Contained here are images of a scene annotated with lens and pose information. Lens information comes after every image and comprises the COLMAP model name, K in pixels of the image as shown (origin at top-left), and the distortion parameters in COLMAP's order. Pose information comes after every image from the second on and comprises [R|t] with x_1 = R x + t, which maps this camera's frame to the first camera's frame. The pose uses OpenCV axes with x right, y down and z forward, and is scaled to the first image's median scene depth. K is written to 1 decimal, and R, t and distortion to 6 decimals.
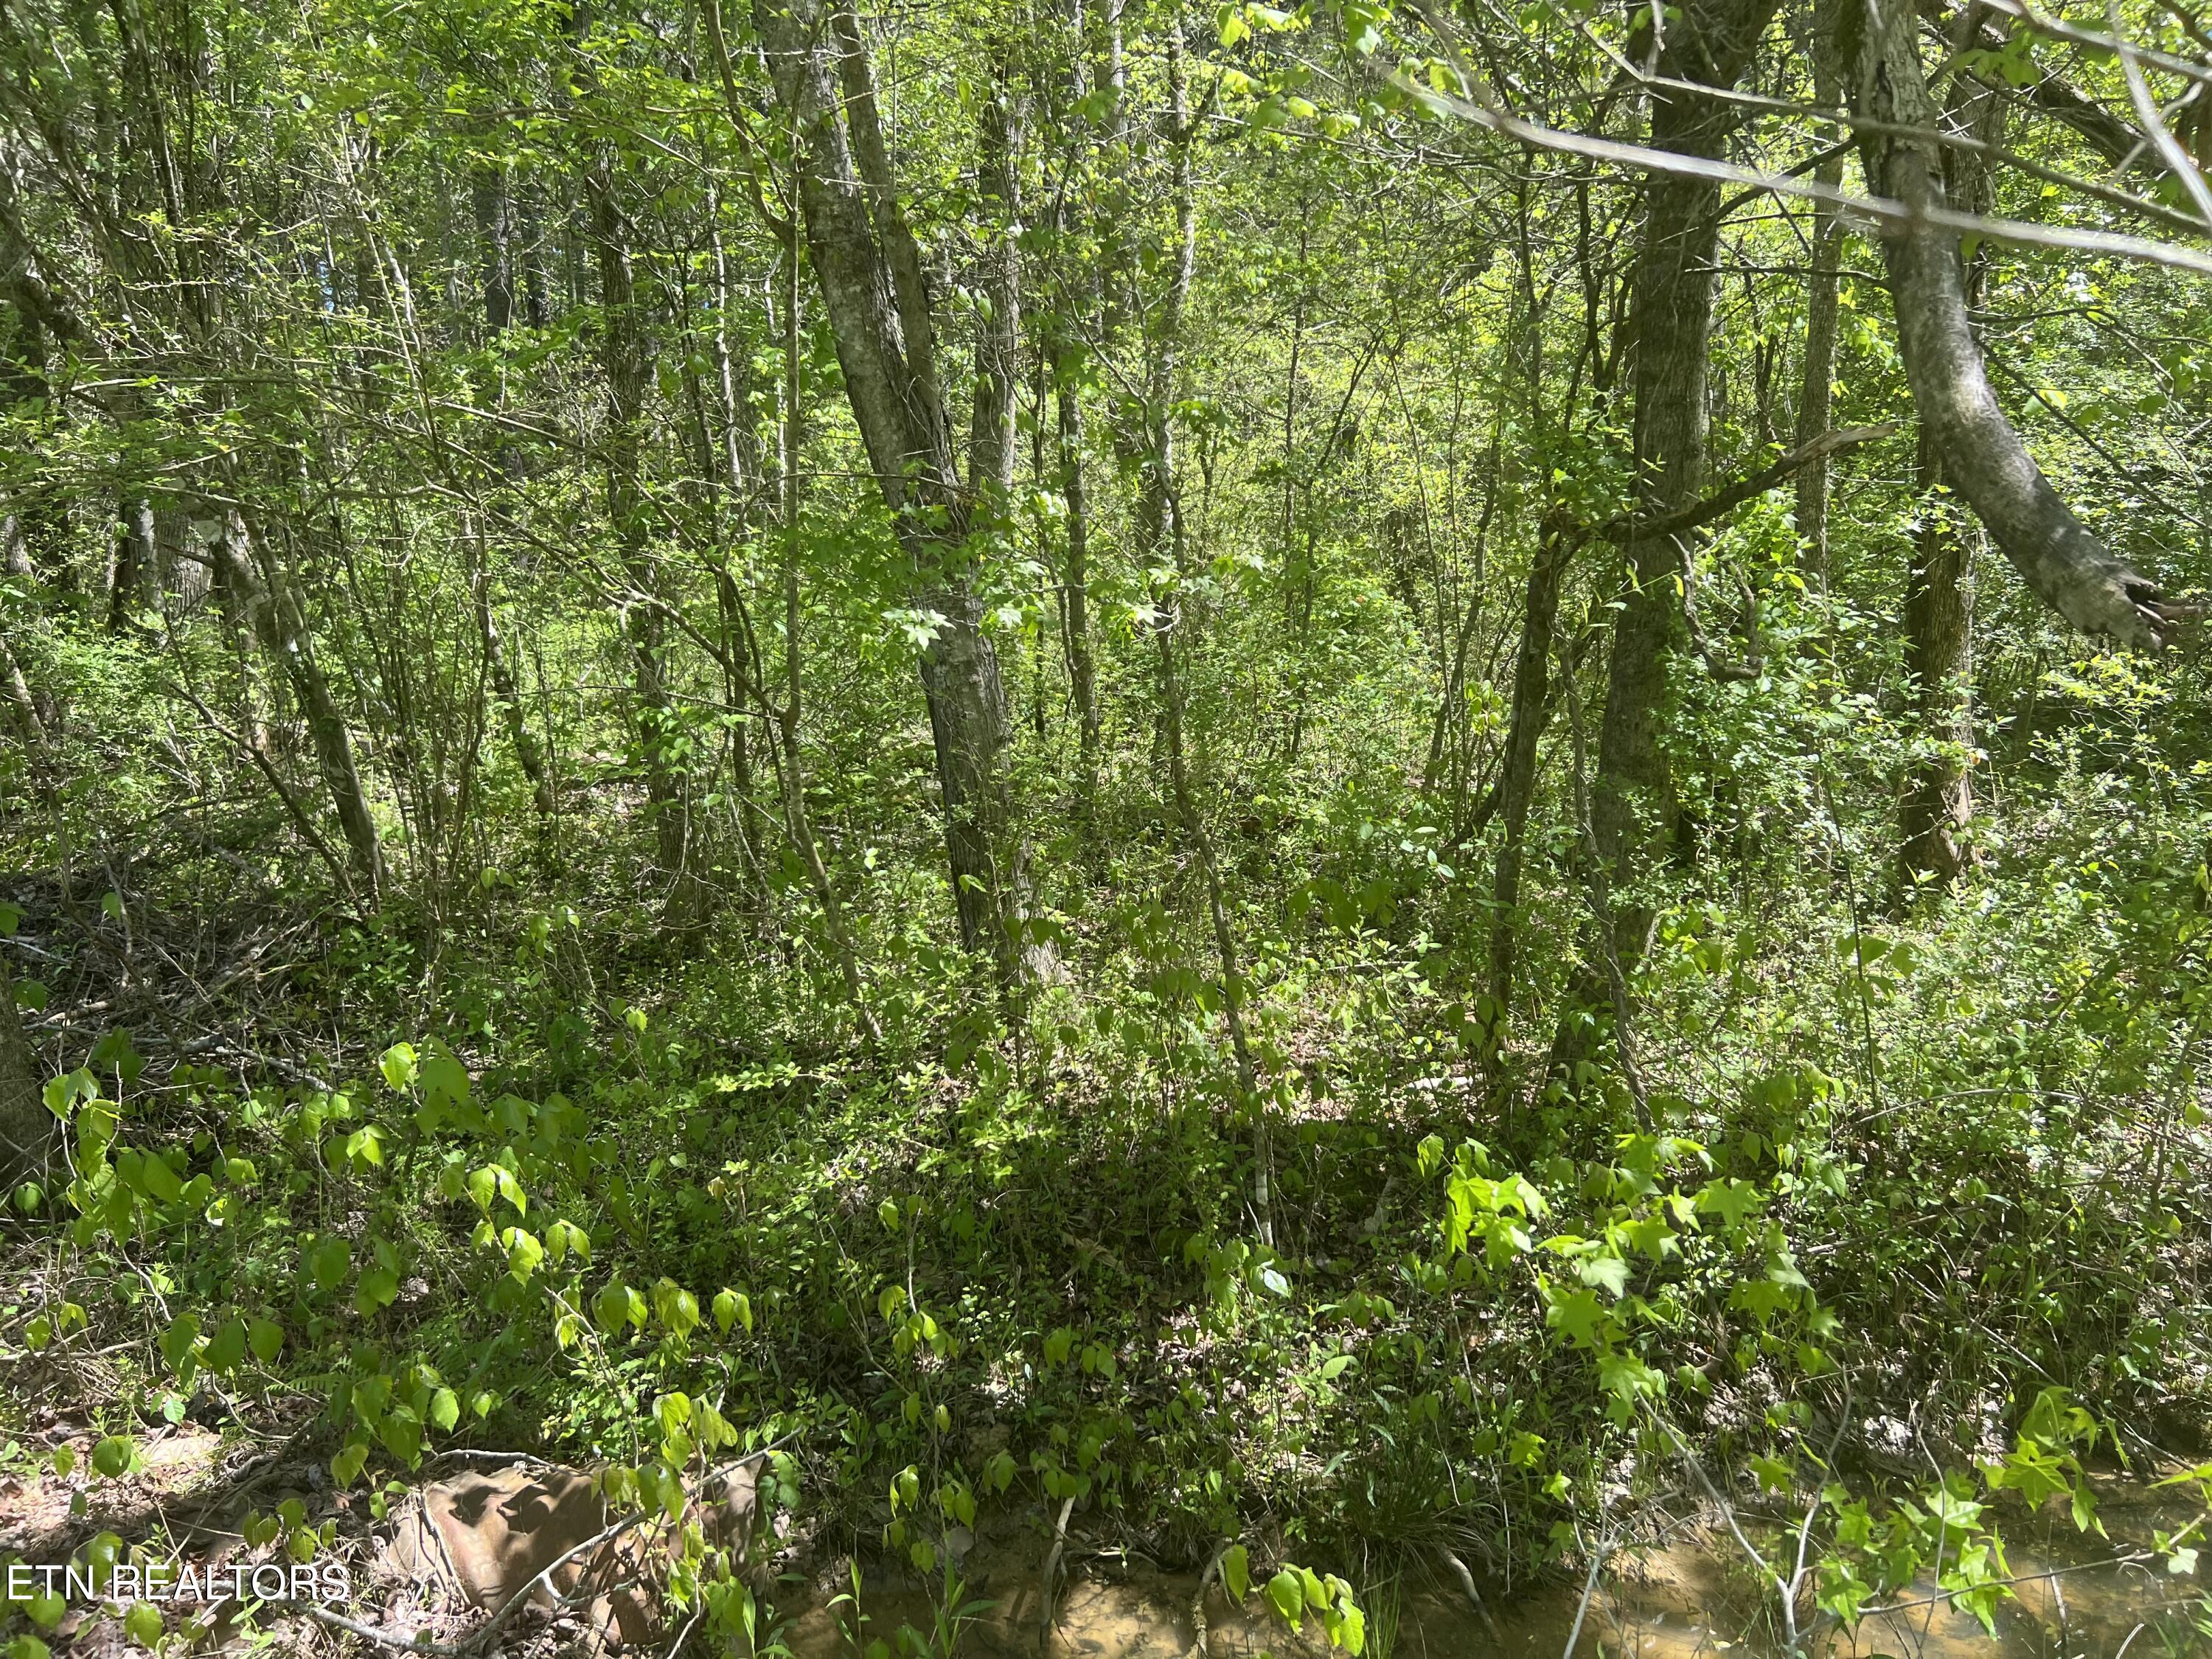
lens RADIAL K [[1646.0, 0, 1142.7], [0, 1646.0, 802.3], [0, 0, 1]] dist [0.042492, -0.049479]
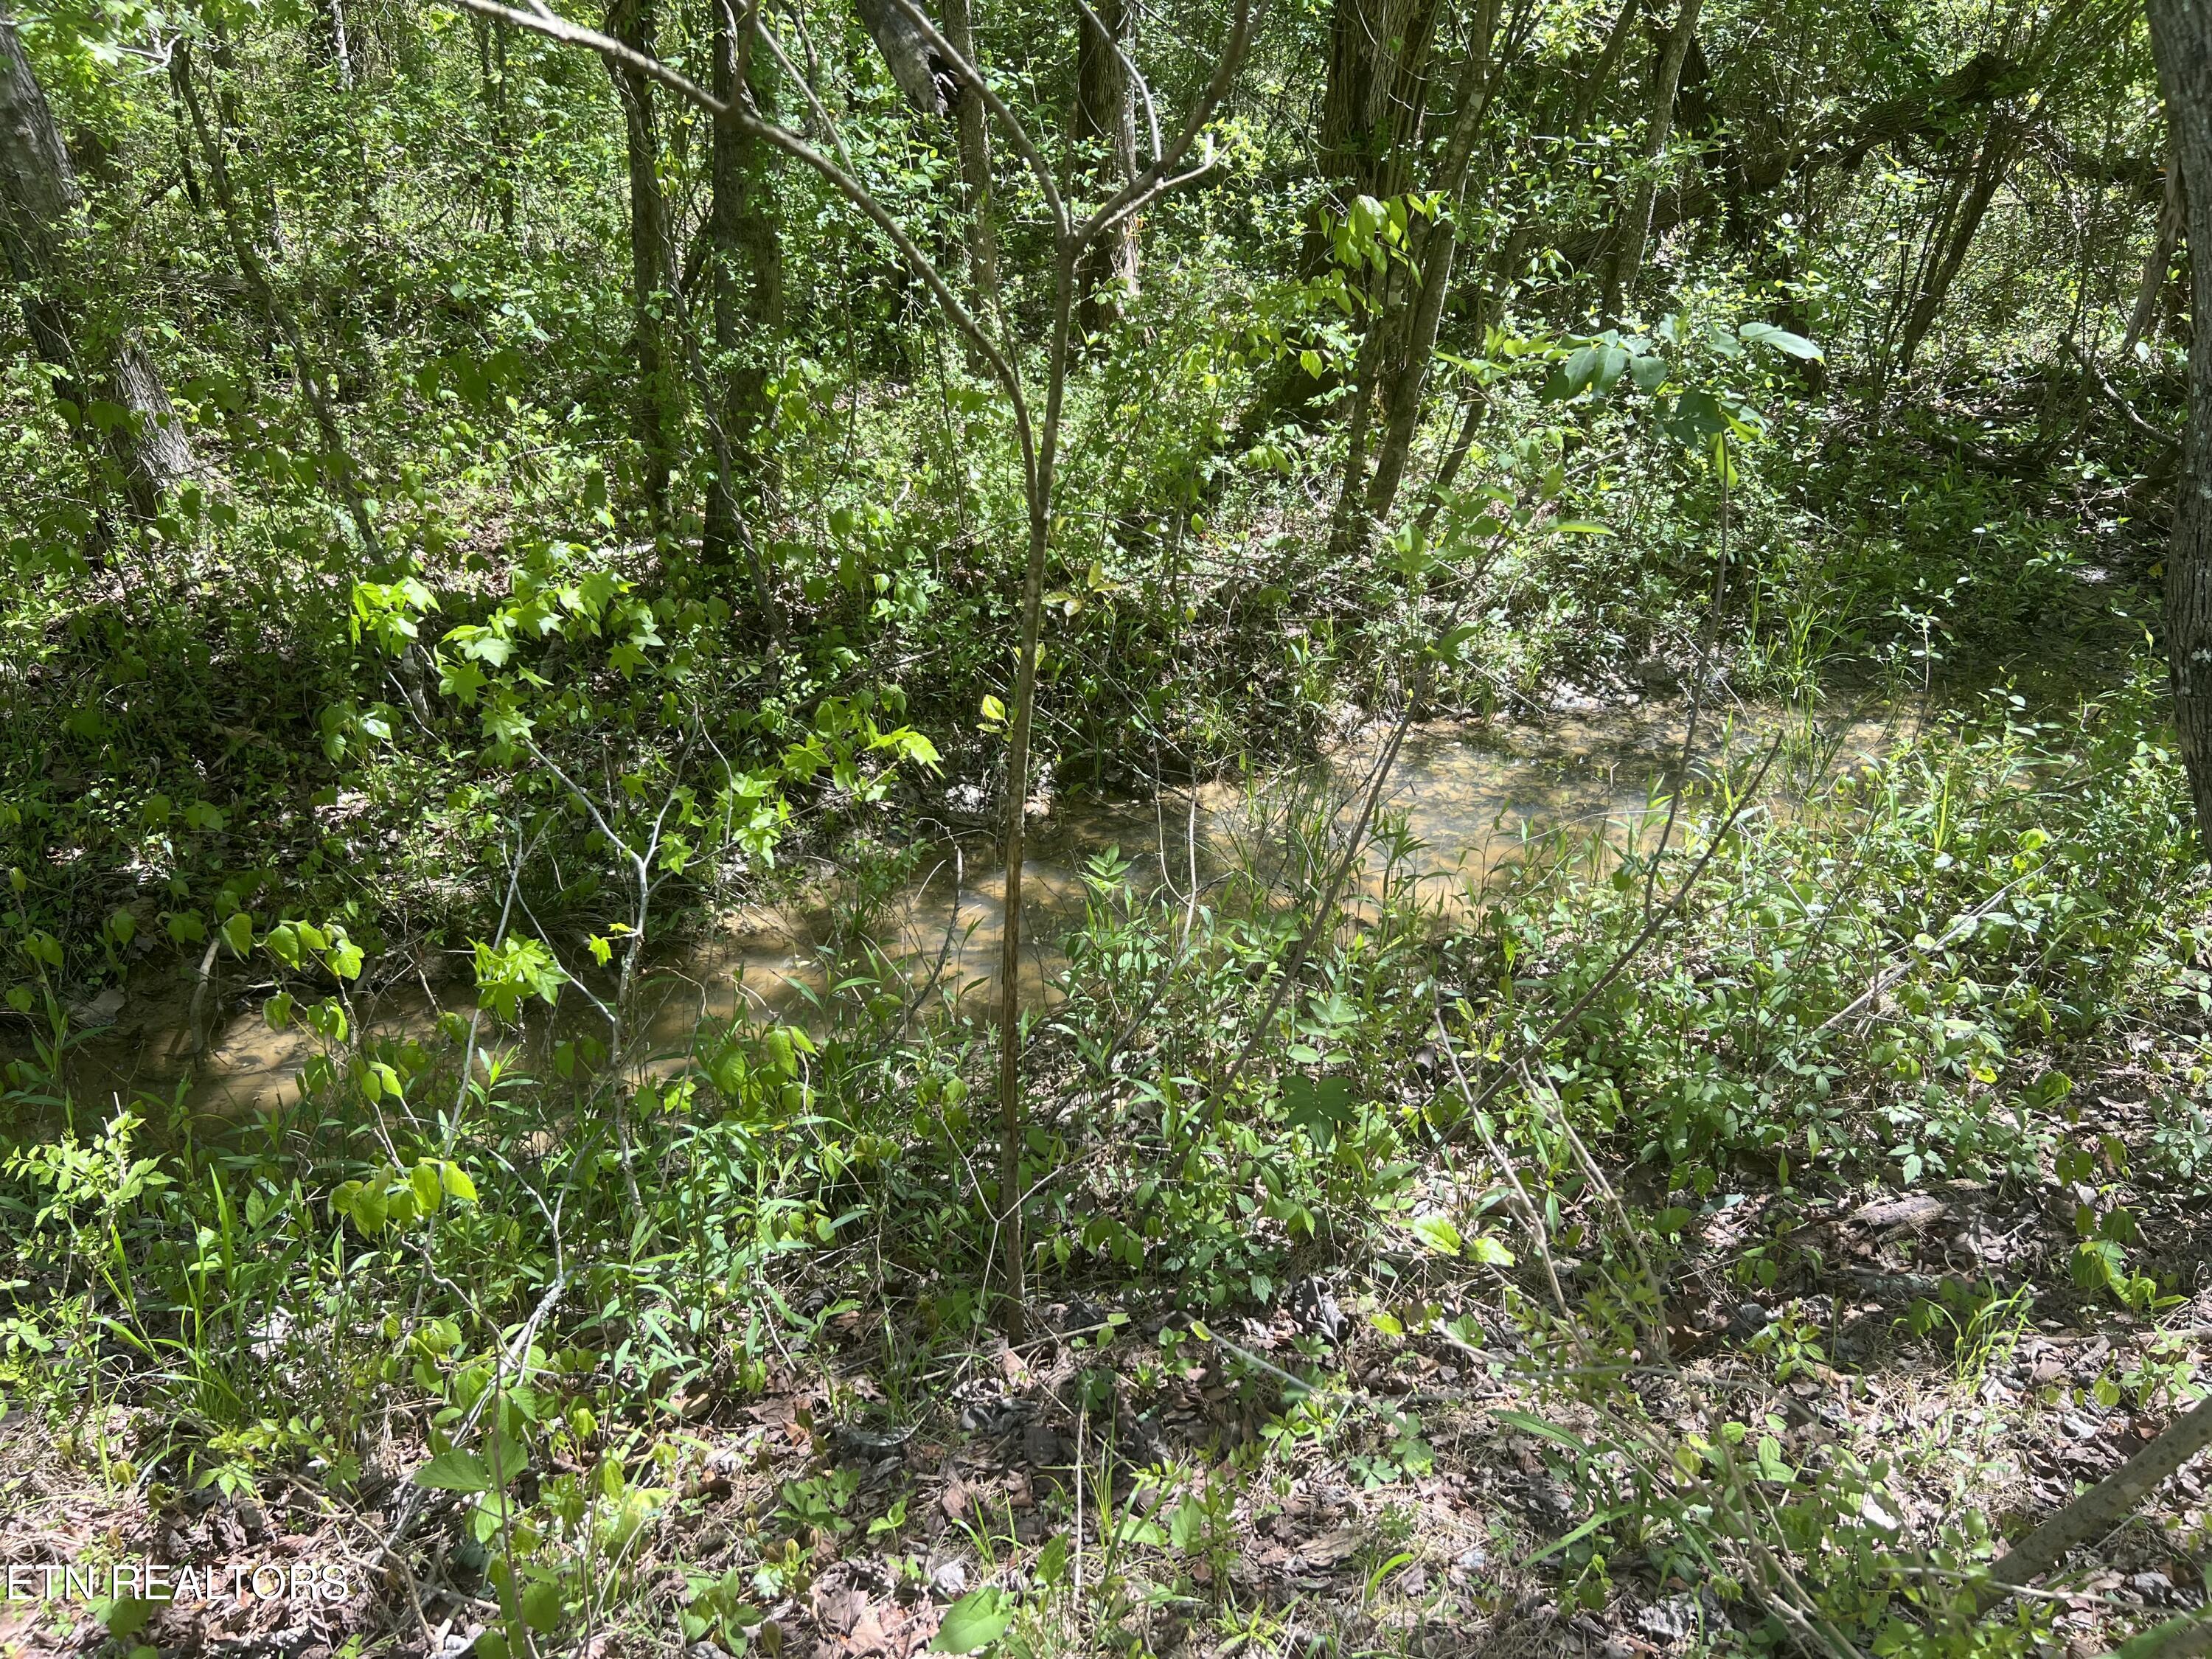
lens RADIAL K [[1652.1, 0, 1109.0], [0, 1652.1, 817.5], [0, 0, 1]] dist [0.050875, -0.059539]
pose [[0.931441, -0.133819, 0.338393, 0.128372], [0.024133, 0.950596, 0.309490, 0.014117], [-0.363091, -0.280105, 0.888654, -0.144559]]
